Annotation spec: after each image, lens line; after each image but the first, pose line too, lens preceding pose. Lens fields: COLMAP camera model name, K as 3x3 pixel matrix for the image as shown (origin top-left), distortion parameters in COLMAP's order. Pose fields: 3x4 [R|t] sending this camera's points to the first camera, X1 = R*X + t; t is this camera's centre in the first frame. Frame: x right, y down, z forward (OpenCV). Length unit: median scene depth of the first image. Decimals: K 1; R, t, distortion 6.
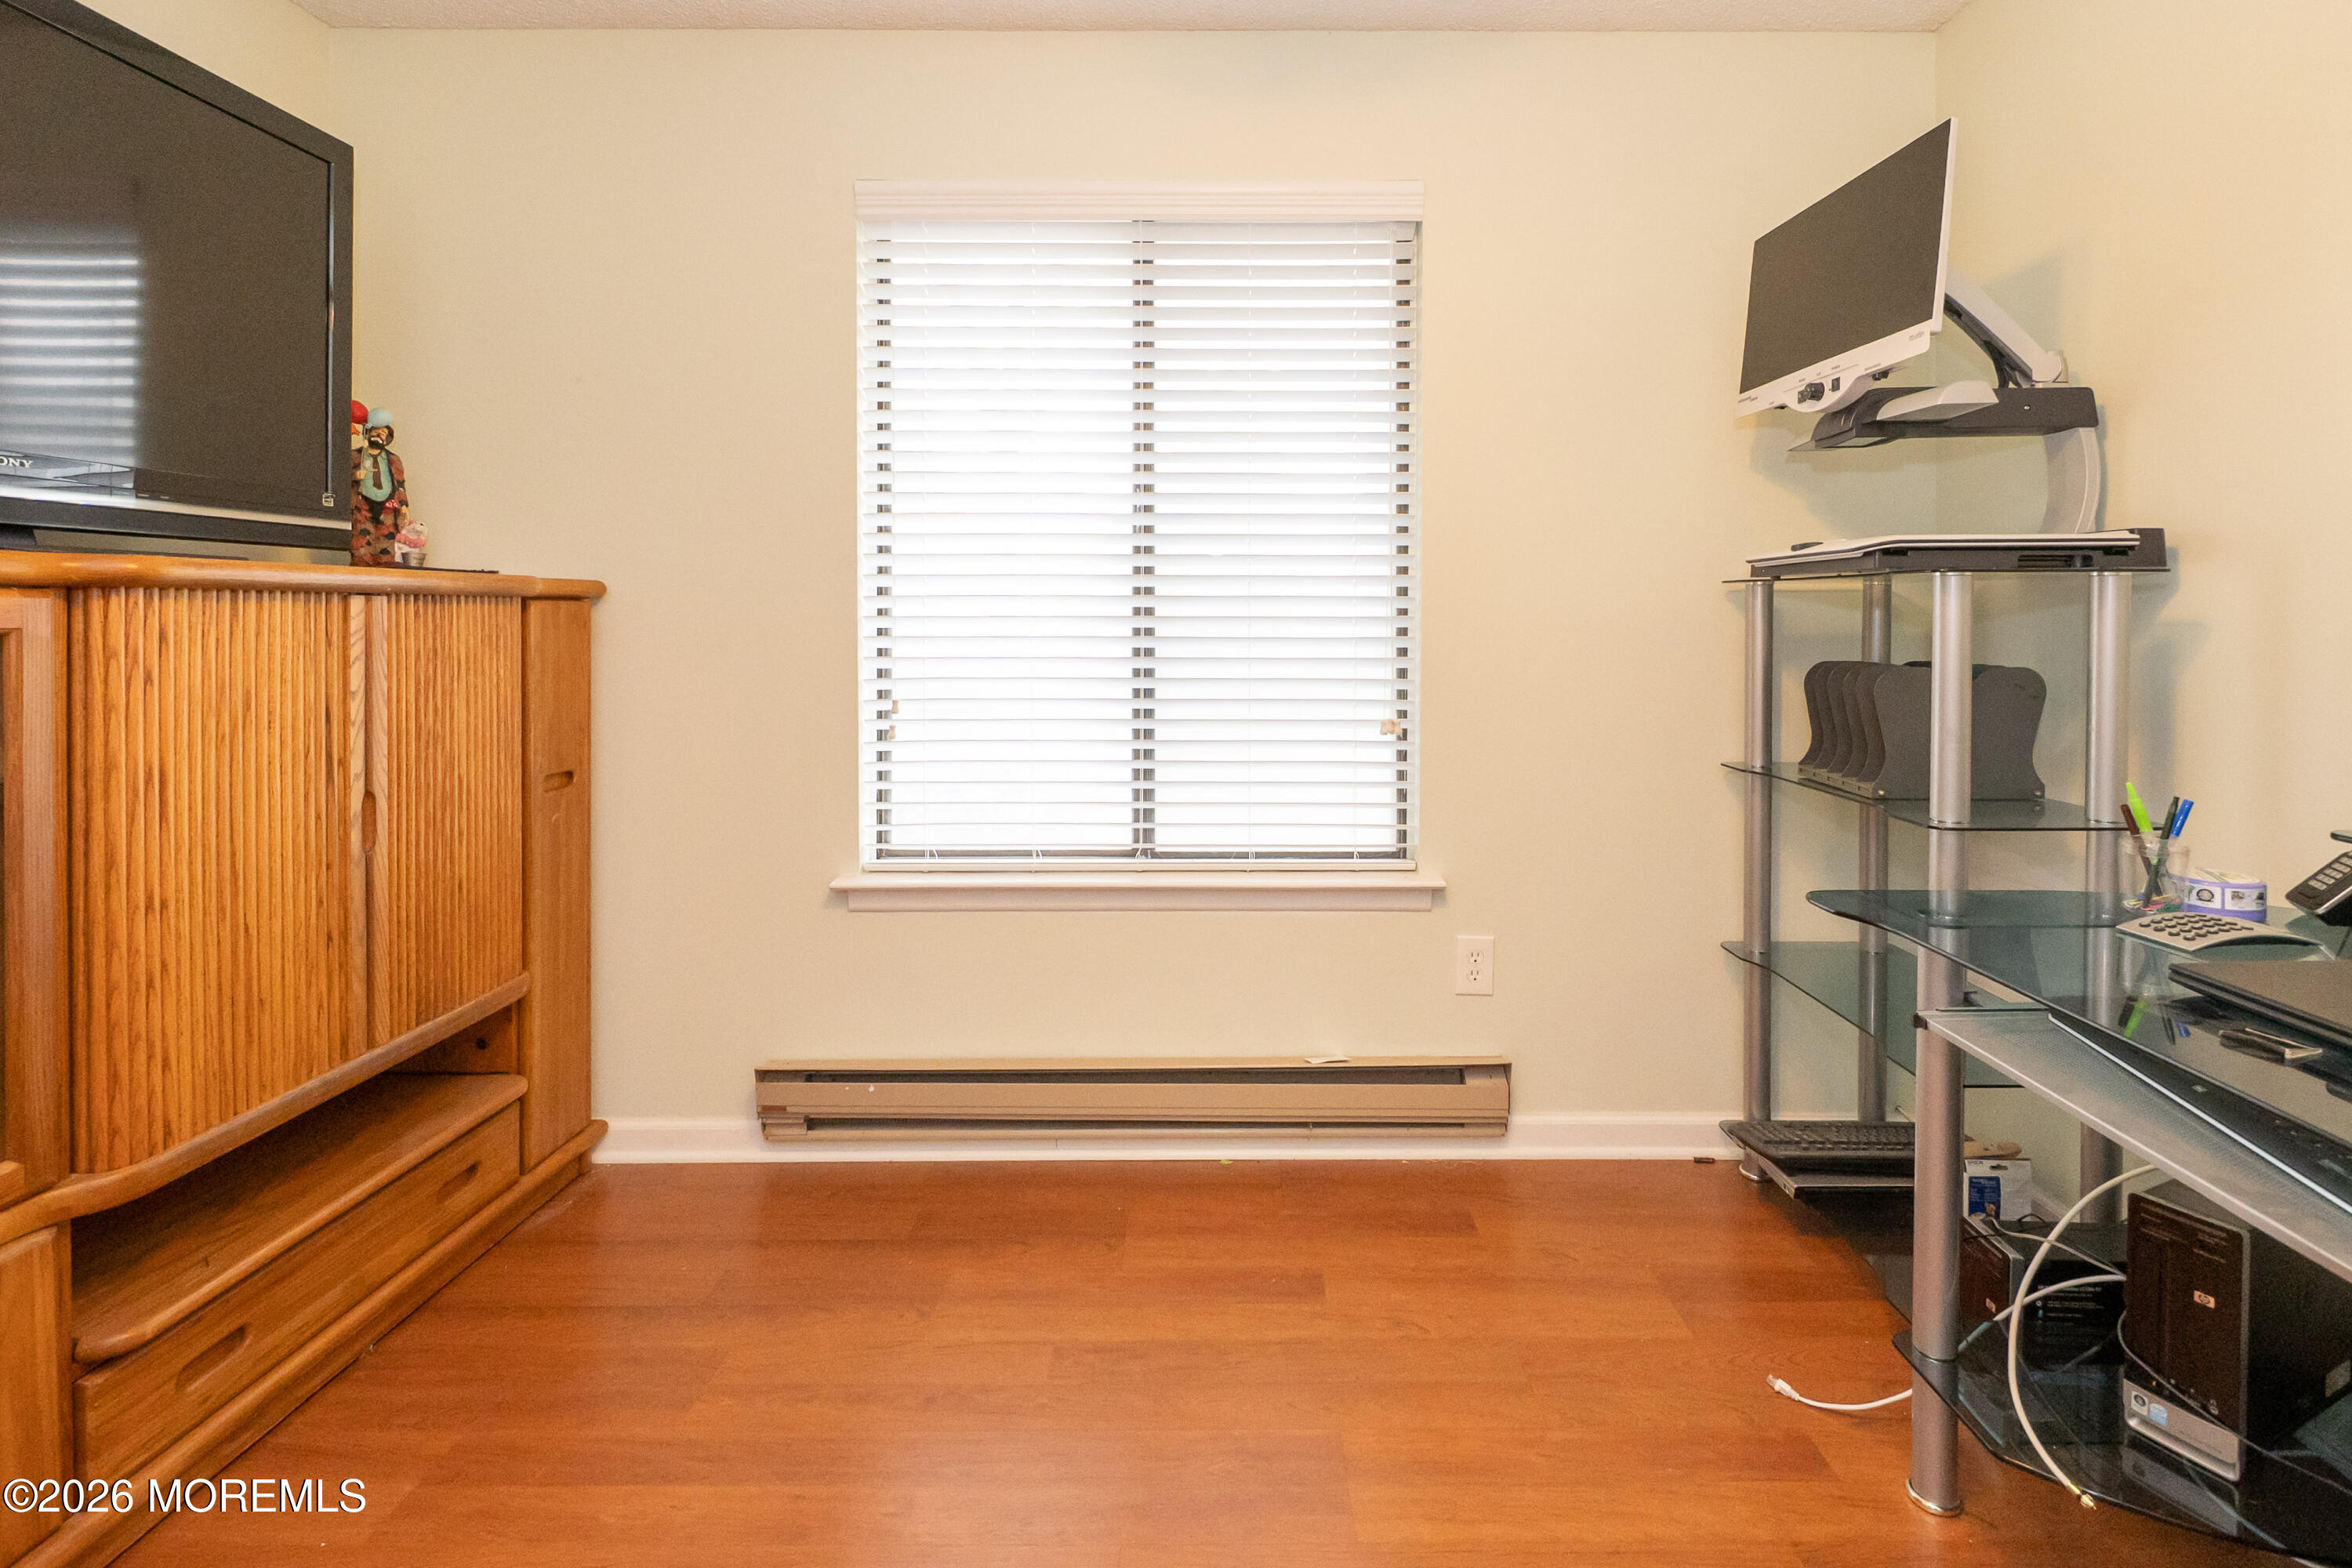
lens RADIAL K [[1119.5, 0, 1210.1], [0, 1119.5, 636.6], [0, 0, 1]] dist [0.004232, -0.004300]
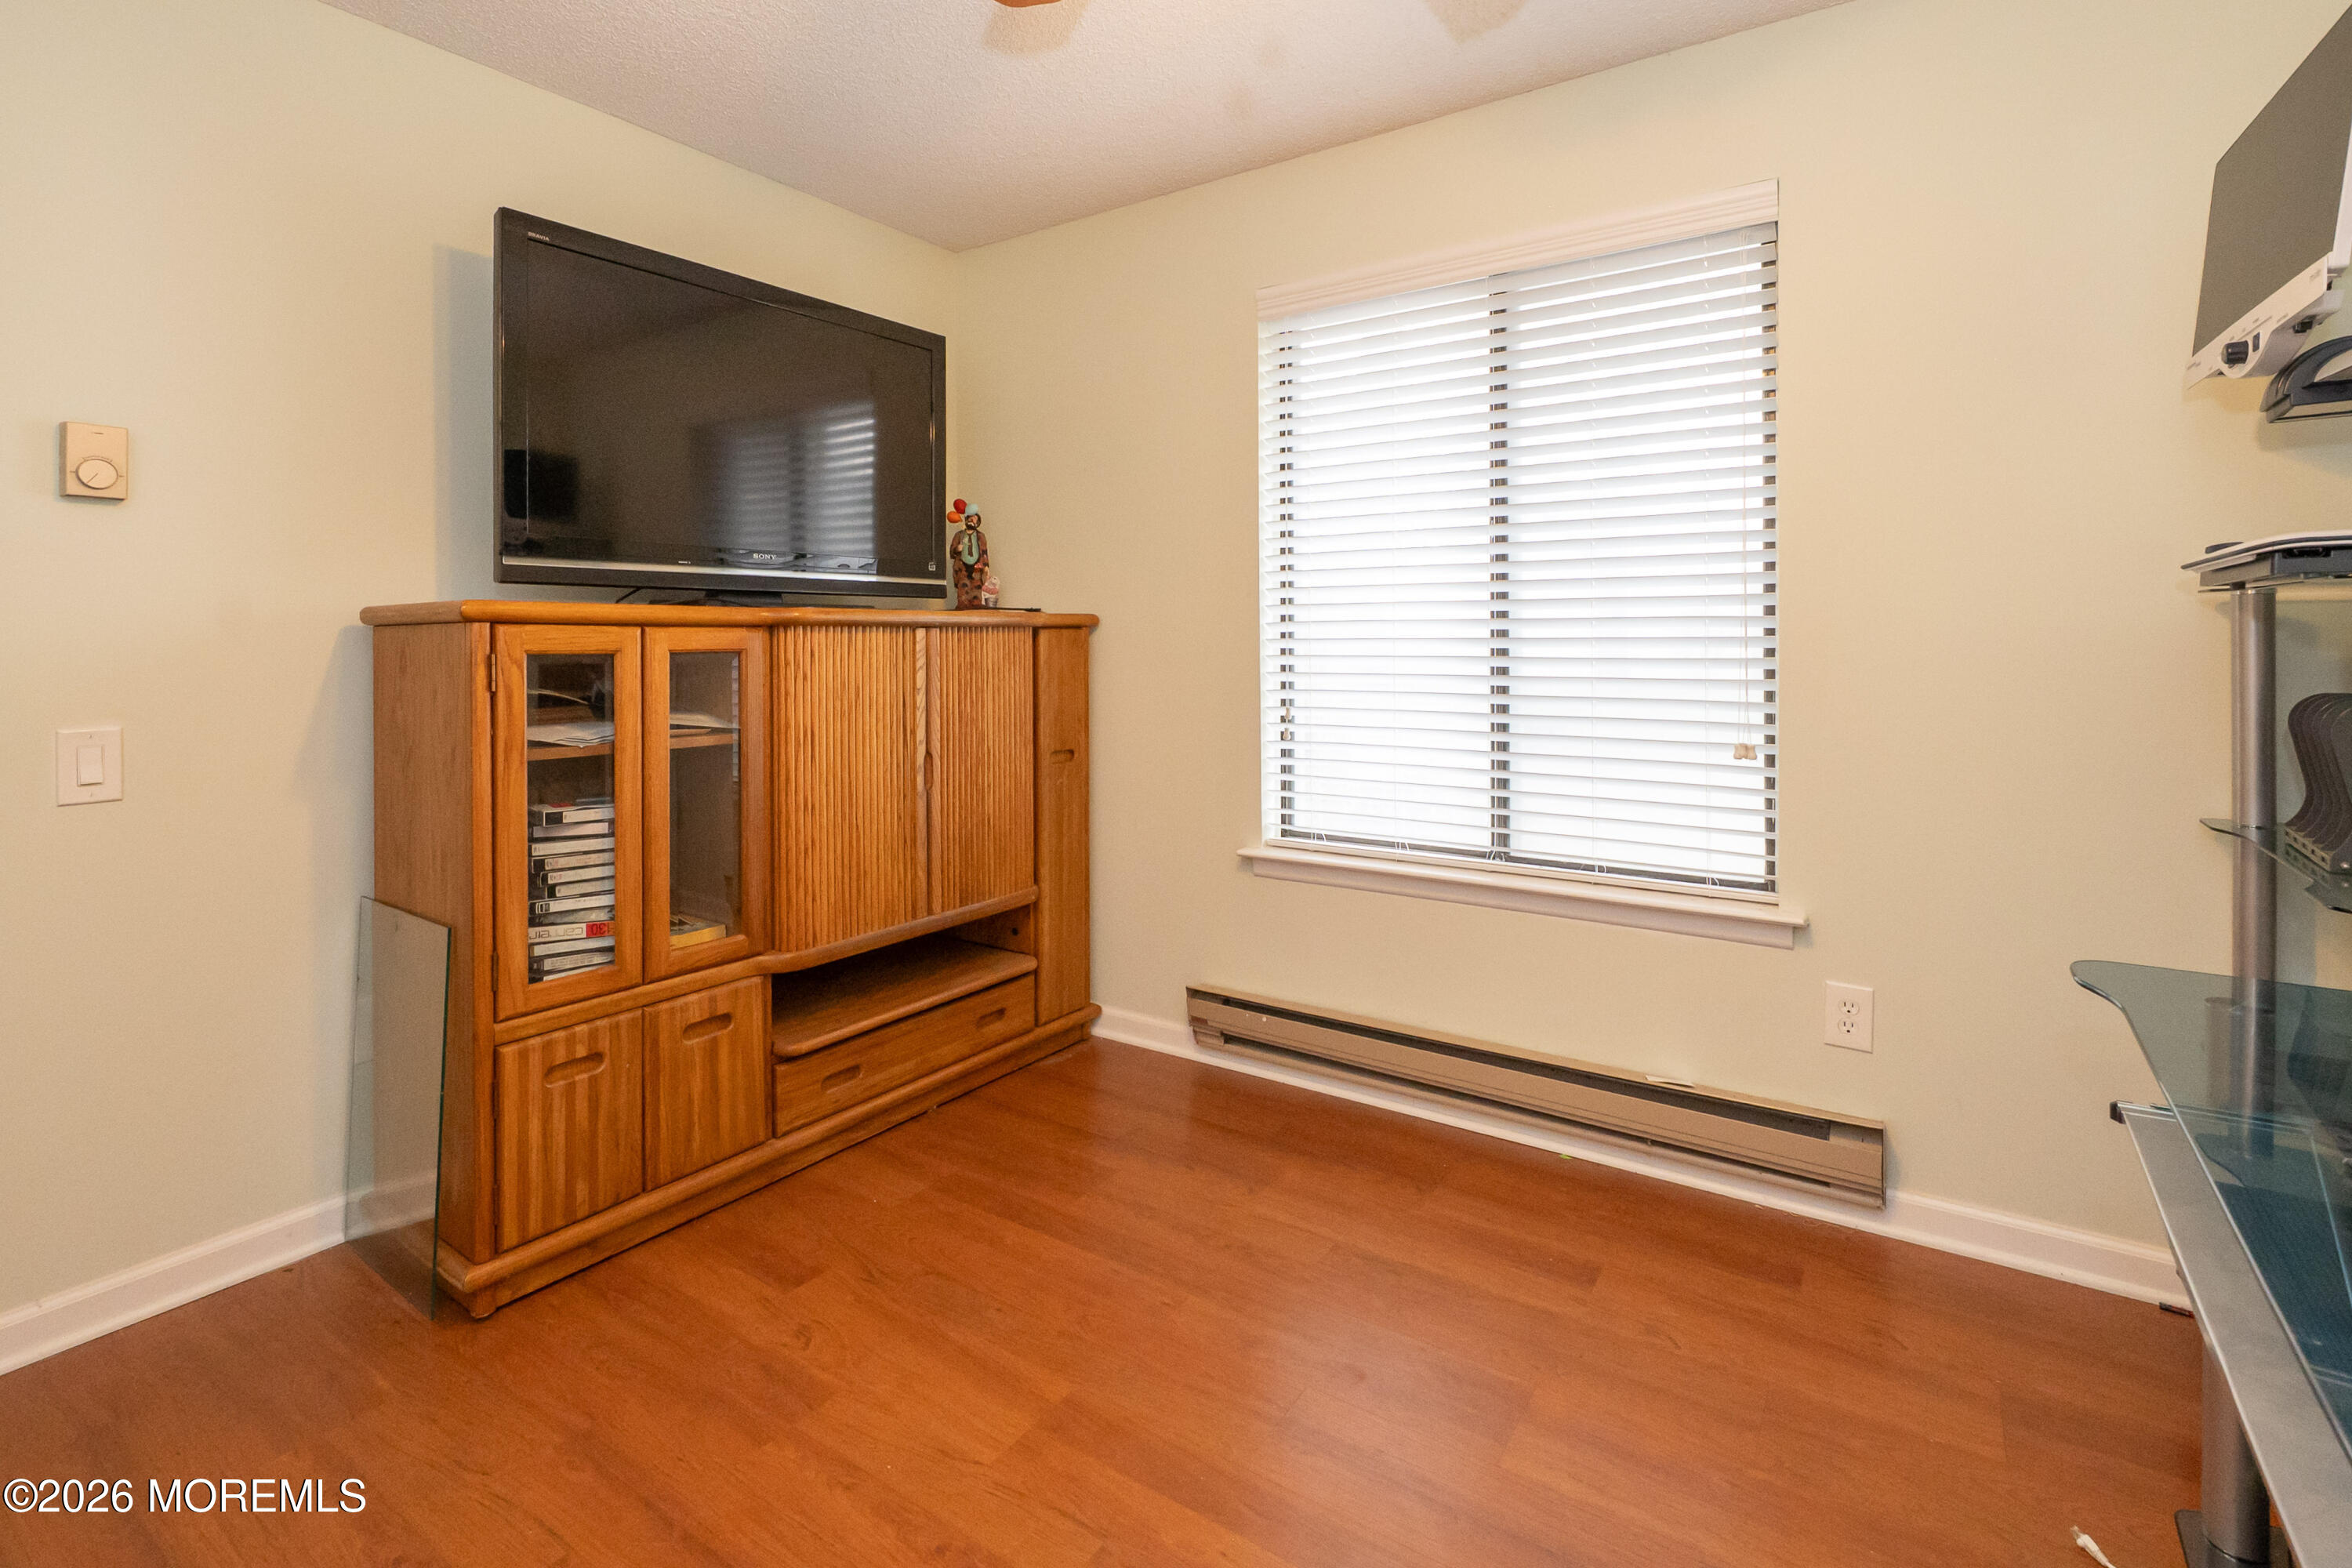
lens RADIAL K [[1045.2, 0, 1142.5], [0, 1045.2, 661.8], [0, 0, 1]] dist [0.007105, -0.006043]
pose [[0.826933, 0.007786, -0.562247, 0.260014], [-0.004465, 0.999964, 0.007280, -0.000971], [0.562283, -0.003509, 0.826938, -0.038797]]
